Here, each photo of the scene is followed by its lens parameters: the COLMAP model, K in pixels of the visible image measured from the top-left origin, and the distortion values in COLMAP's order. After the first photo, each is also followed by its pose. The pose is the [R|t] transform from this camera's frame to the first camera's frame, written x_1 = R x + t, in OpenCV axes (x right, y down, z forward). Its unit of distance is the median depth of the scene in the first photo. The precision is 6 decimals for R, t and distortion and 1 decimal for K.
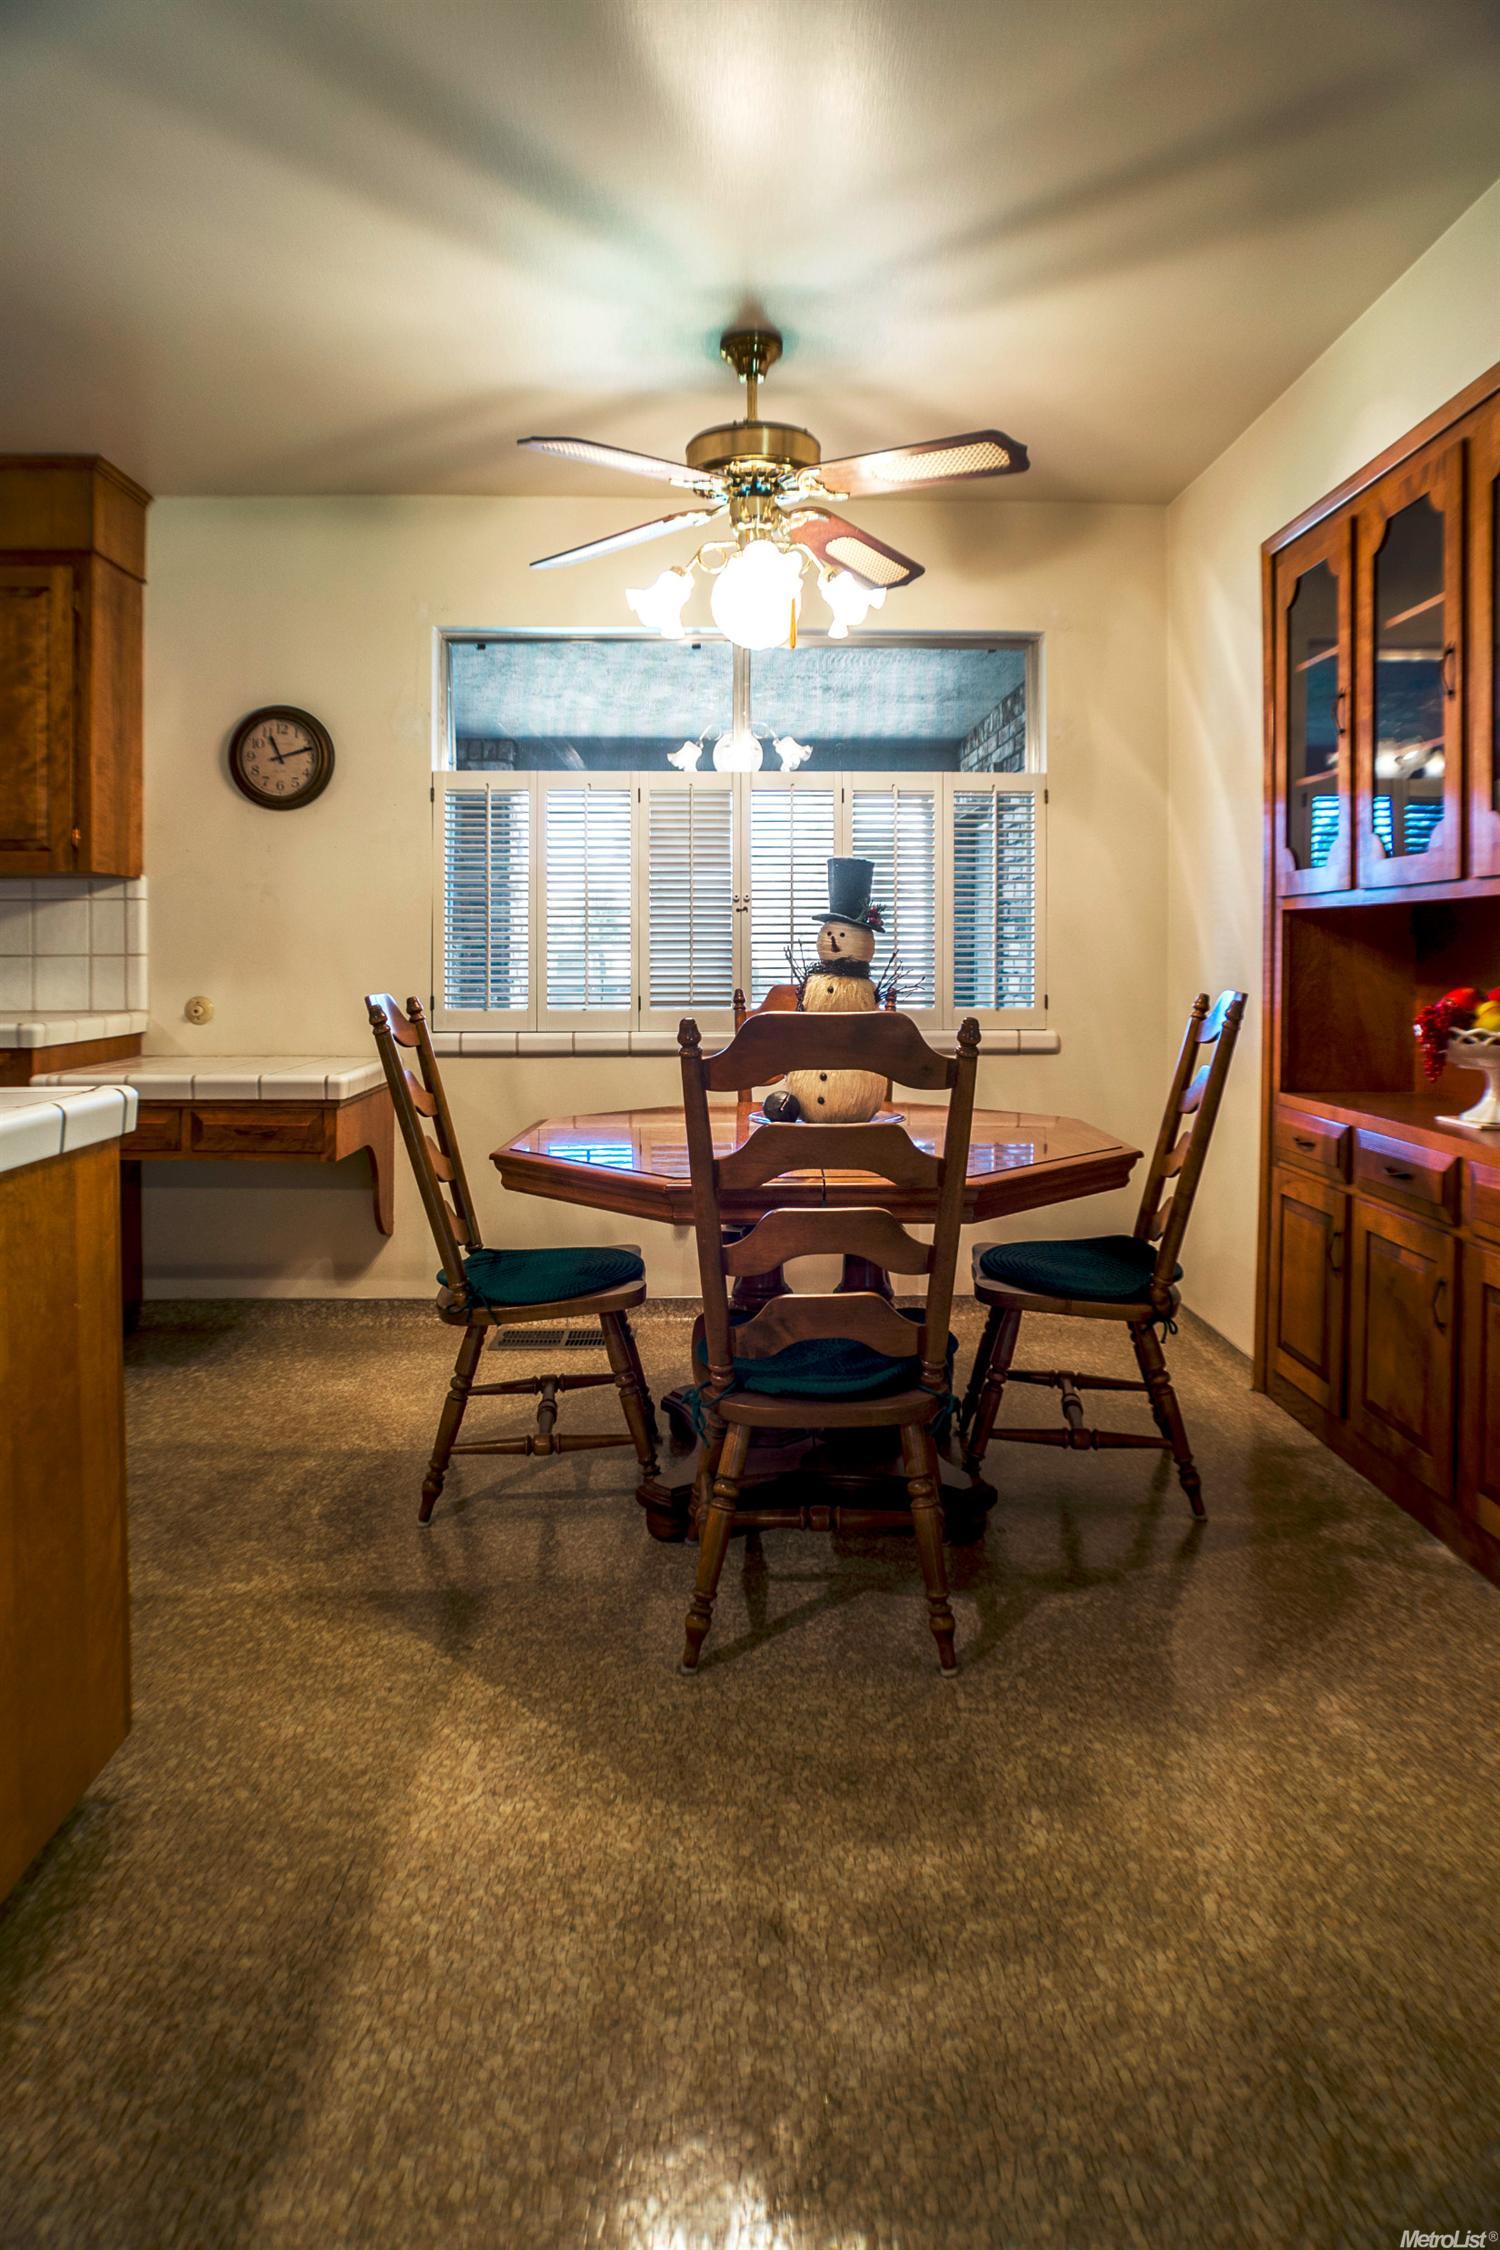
lens RADIAL K [[1321.0, 0, 742.1], [0, 1321.0, 963.9], [0, 0, 1]] dist [-0.037712, 0.028186]
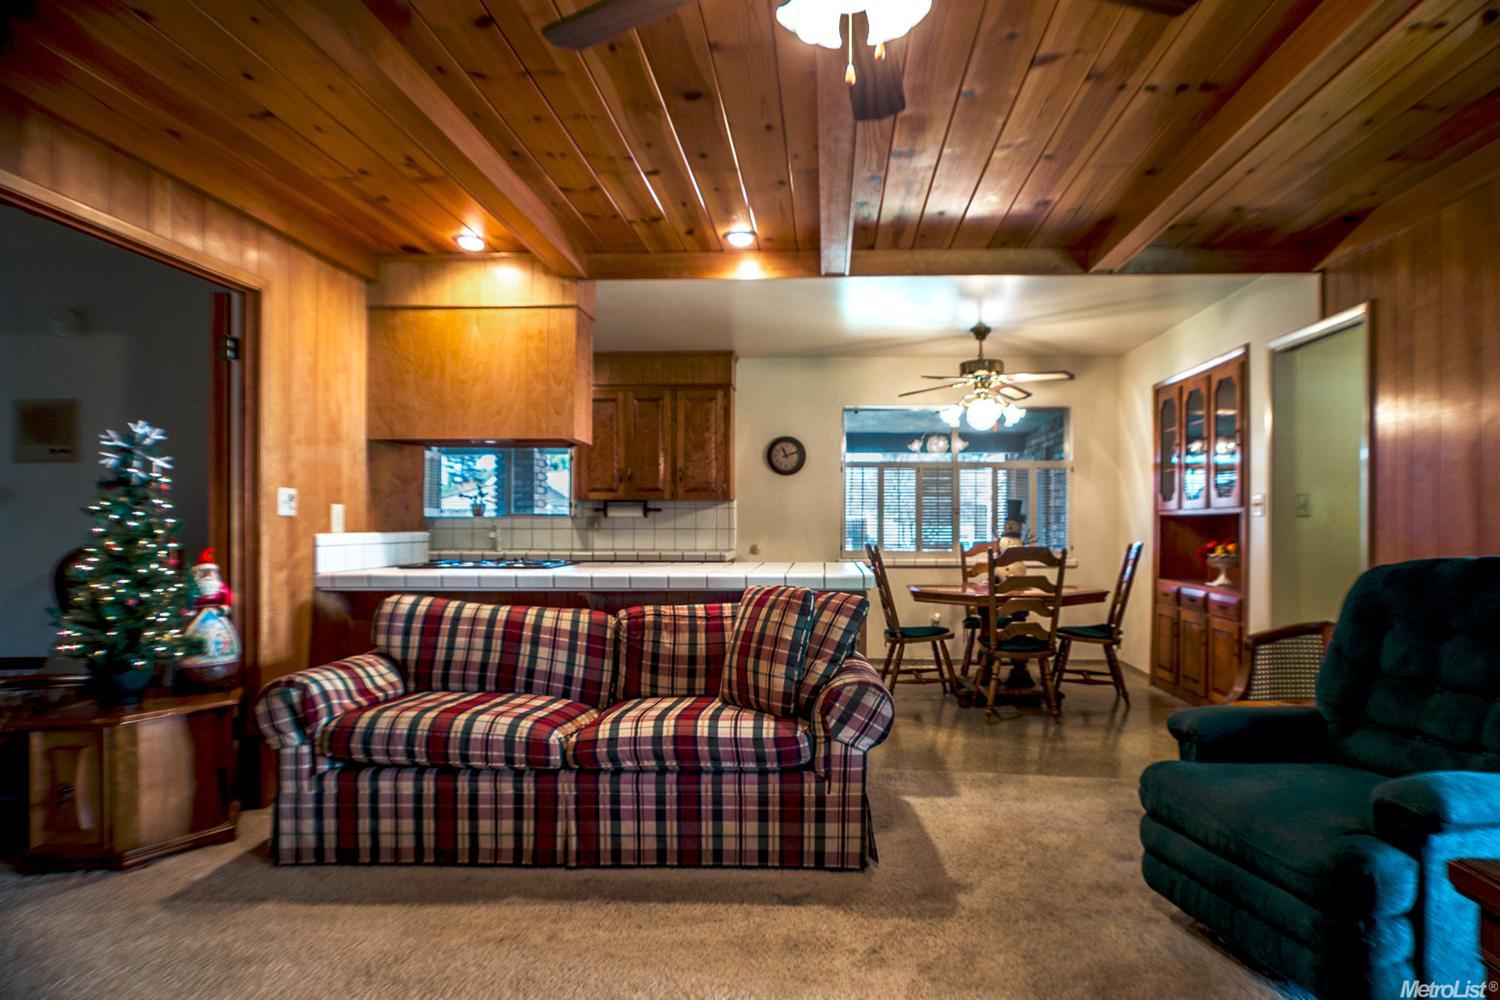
lens RADIAL K [[897.7, 0, 793.1], [0, 897.7, 509.0], [0, 0, 1]] dist [-0.034775, 0.002456]
pose [[0.999071, 0.004363, -0.042883, -0.282227], [-0.005485, 0.999645, -0.026090, 0.000117], [0.042754, 0.026301, 0.998739, -0.911203]]
